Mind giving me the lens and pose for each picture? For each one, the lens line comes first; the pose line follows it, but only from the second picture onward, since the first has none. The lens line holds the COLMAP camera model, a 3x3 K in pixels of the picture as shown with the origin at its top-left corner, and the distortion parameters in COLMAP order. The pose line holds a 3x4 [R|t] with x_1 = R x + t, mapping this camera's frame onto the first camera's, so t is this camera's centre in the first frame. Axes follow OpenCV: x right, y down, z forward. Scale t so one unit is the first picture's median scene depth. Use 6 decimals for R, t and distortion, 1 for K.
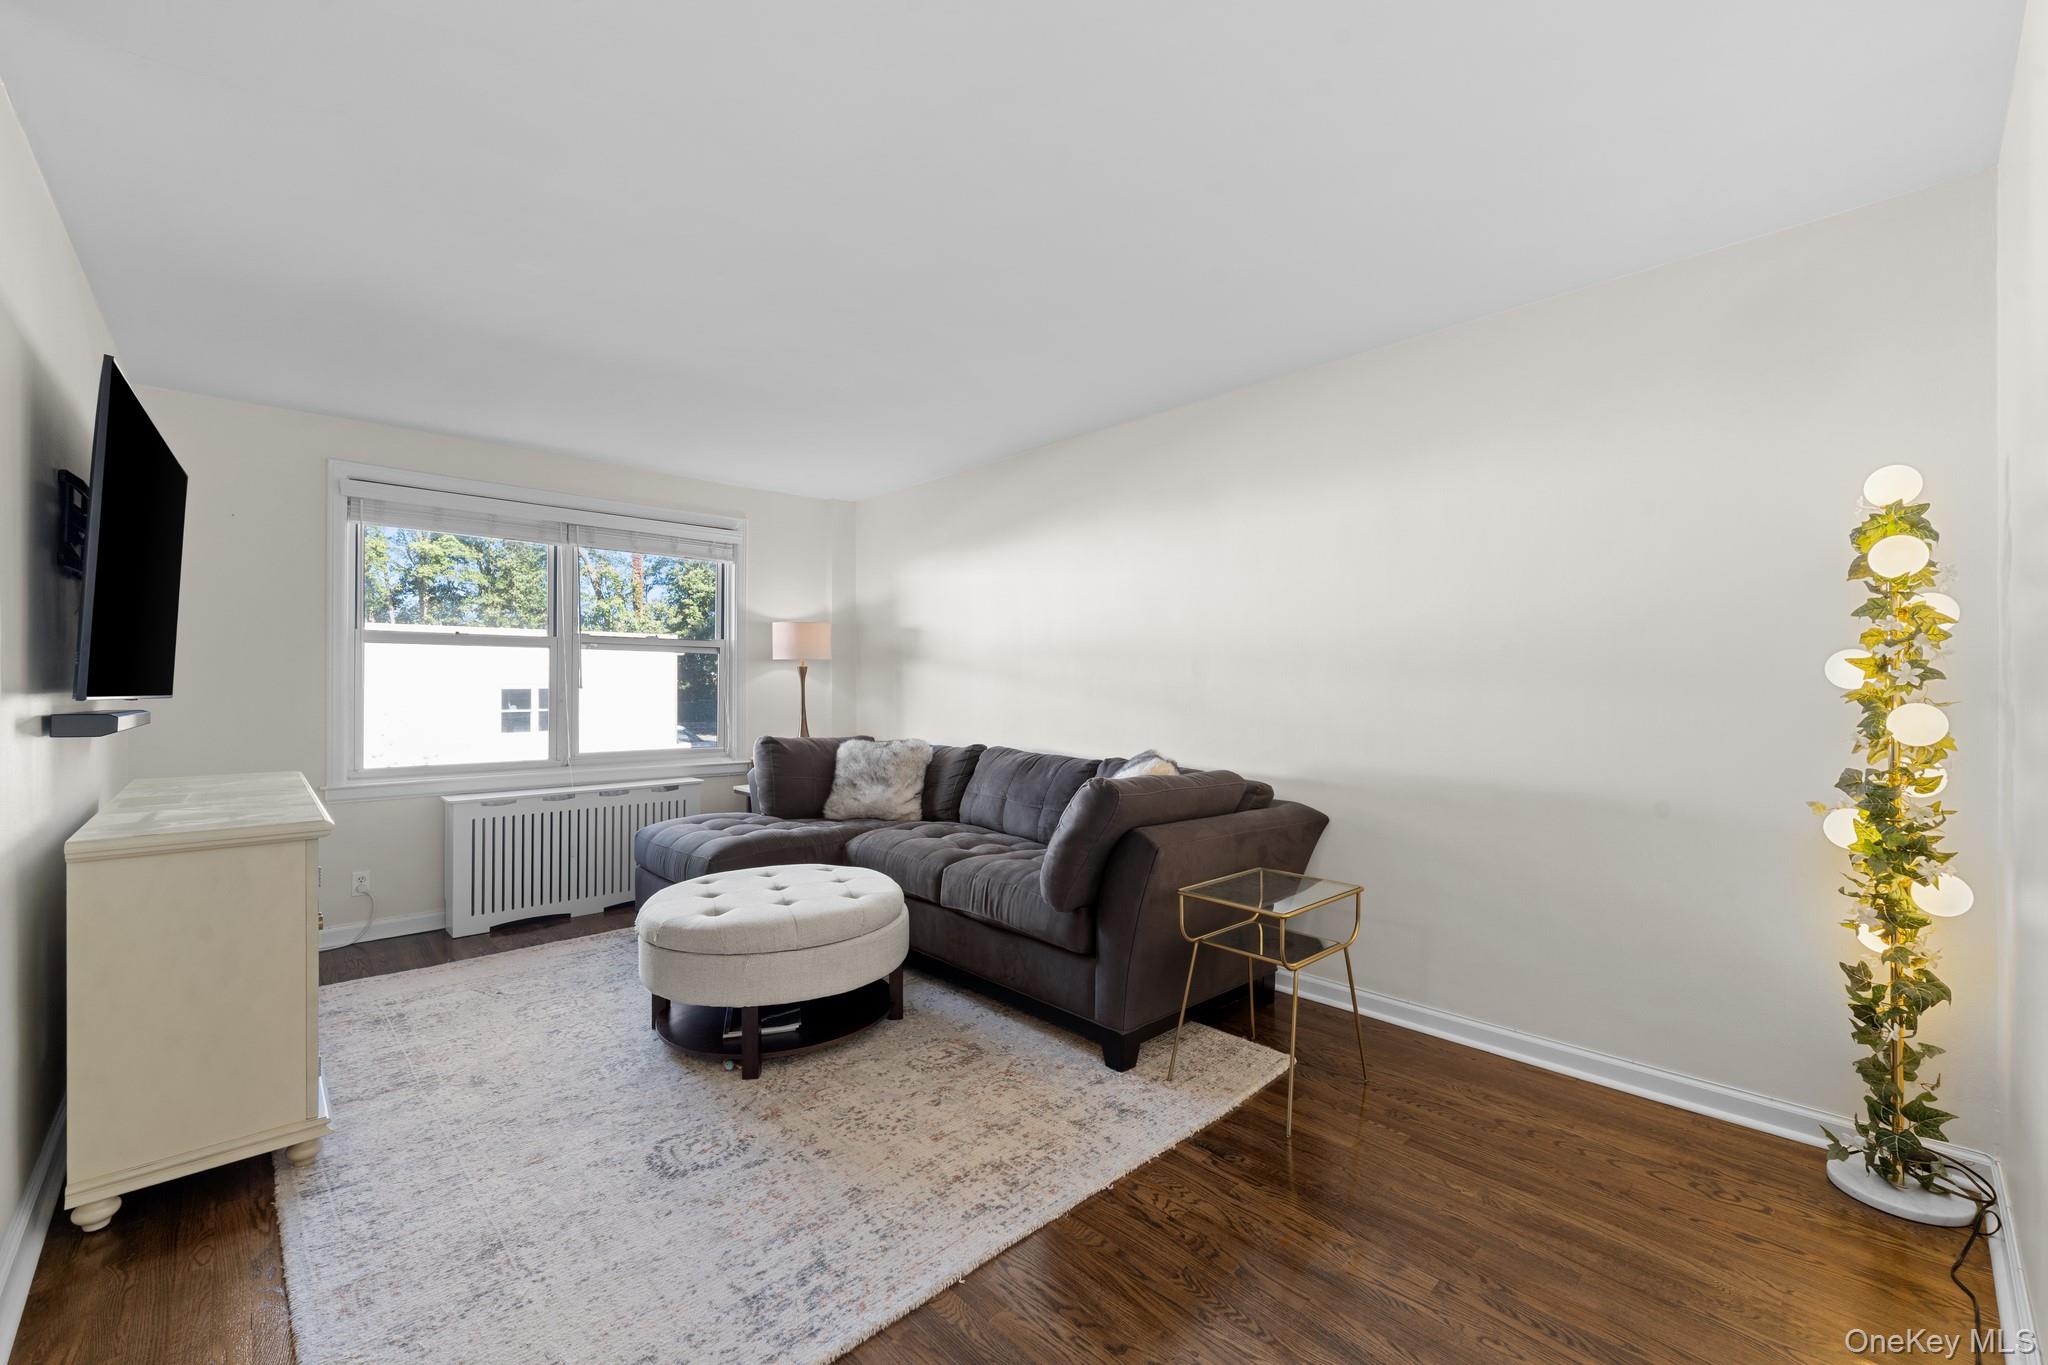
lens RADIAL K [[836.6, 0, 1024.0], [0, 836.6, 677.7], [0, 0, 1]] dist [0.001154, -0.000069]
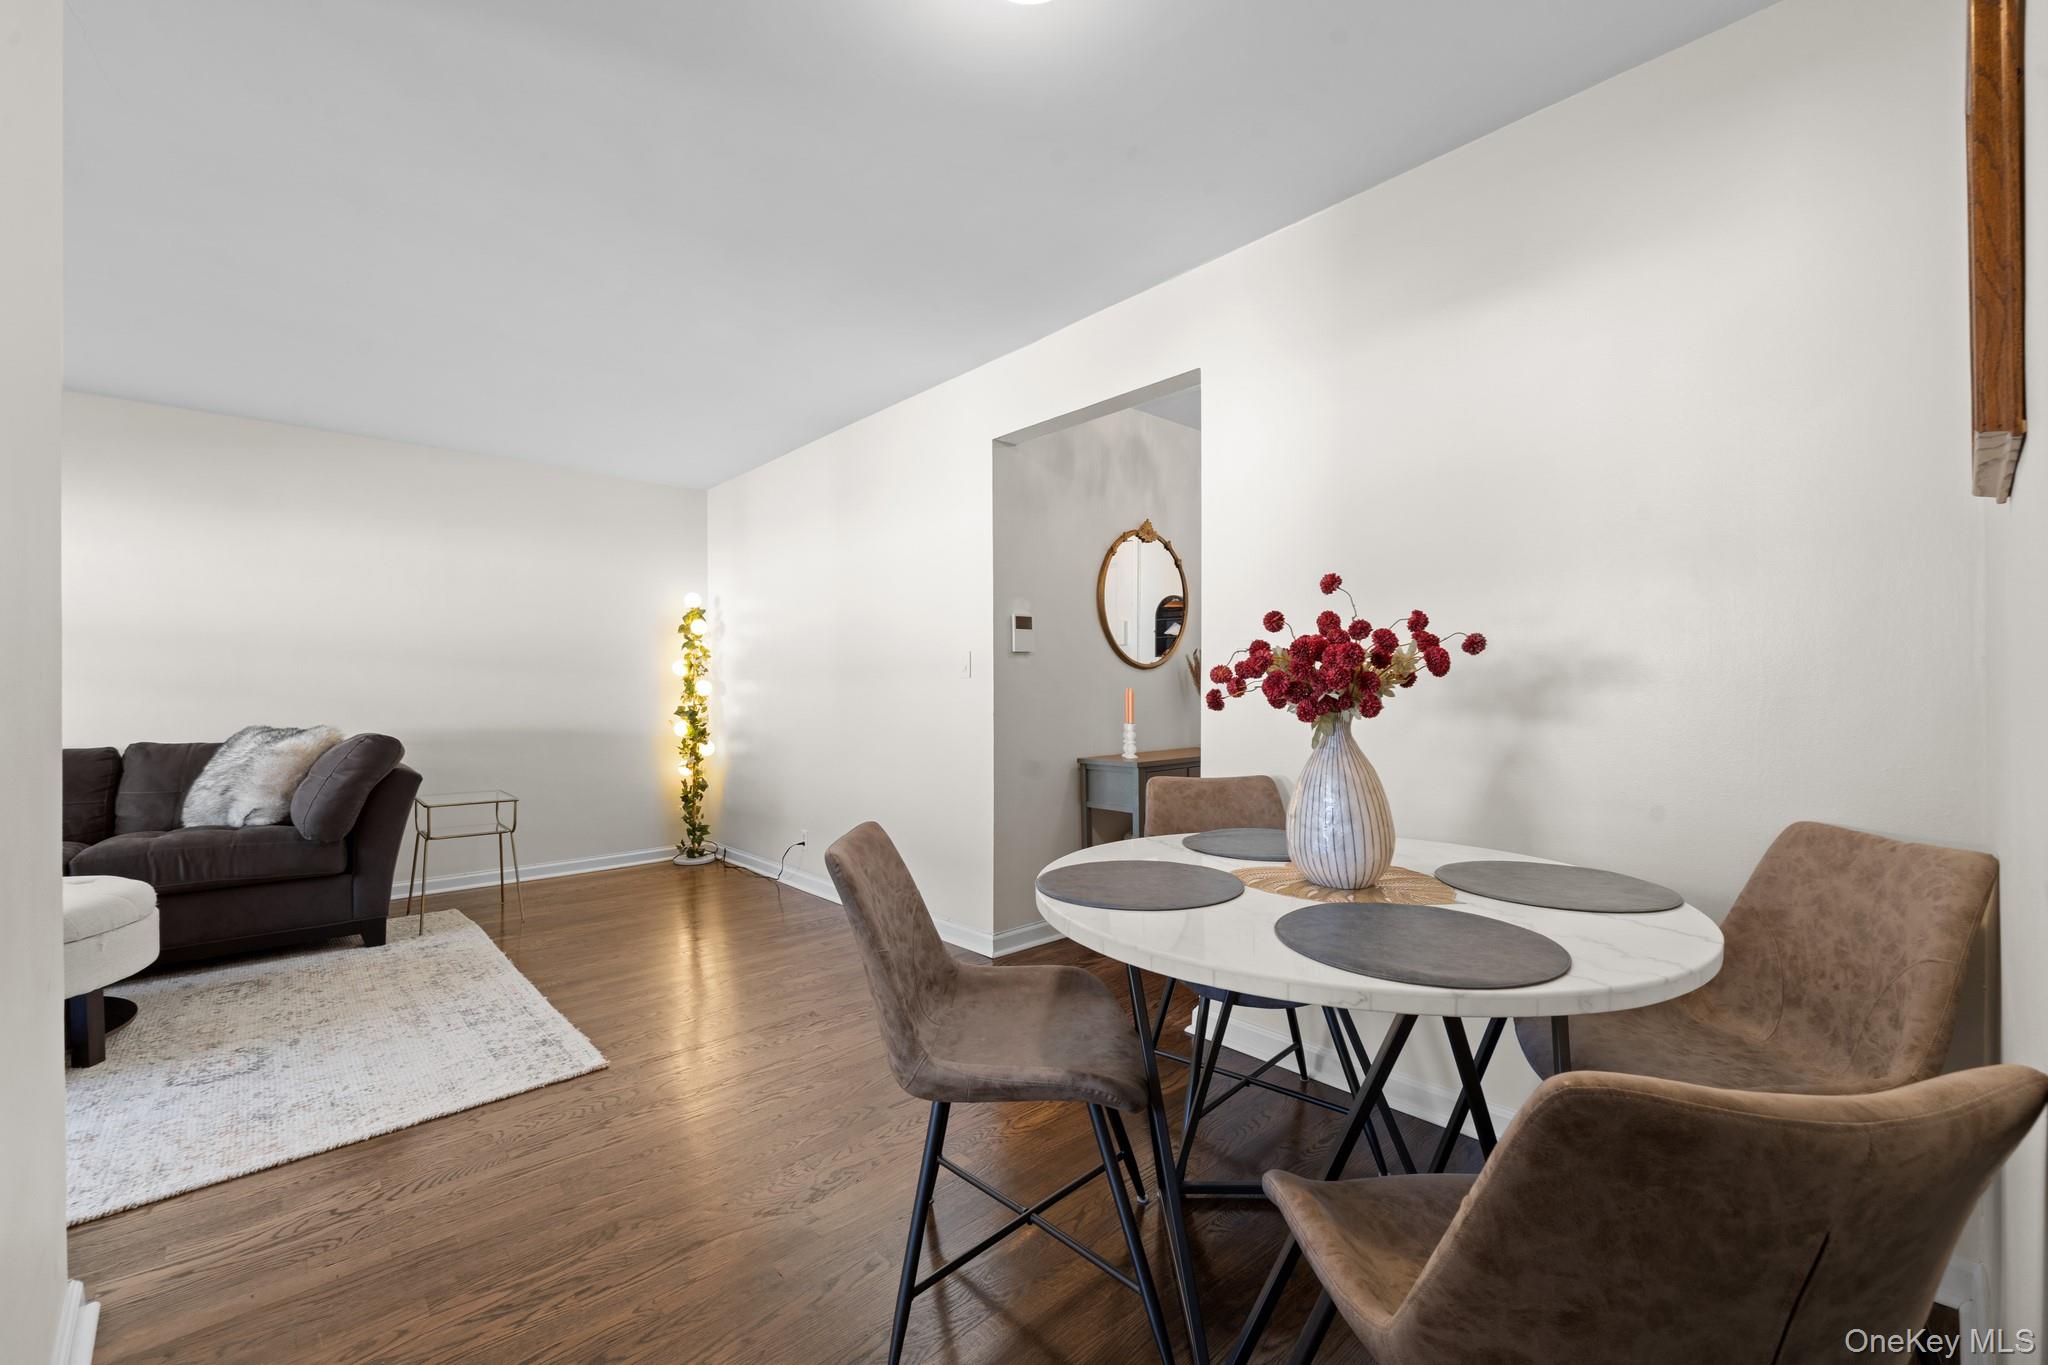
lens RADIAL K [[839.2, 0, 1026.0], [0, 839.2, 695.2], [0, 0, 1]] dist [-0.001798, -0.000579]
pose [[0.011837, -0.005874, 0.999913, -1.070099], [-0.005712, 0.999966, 0.005942, 0.034911], [-0.999914, -0.005782, 0.011804, -0.069176]]
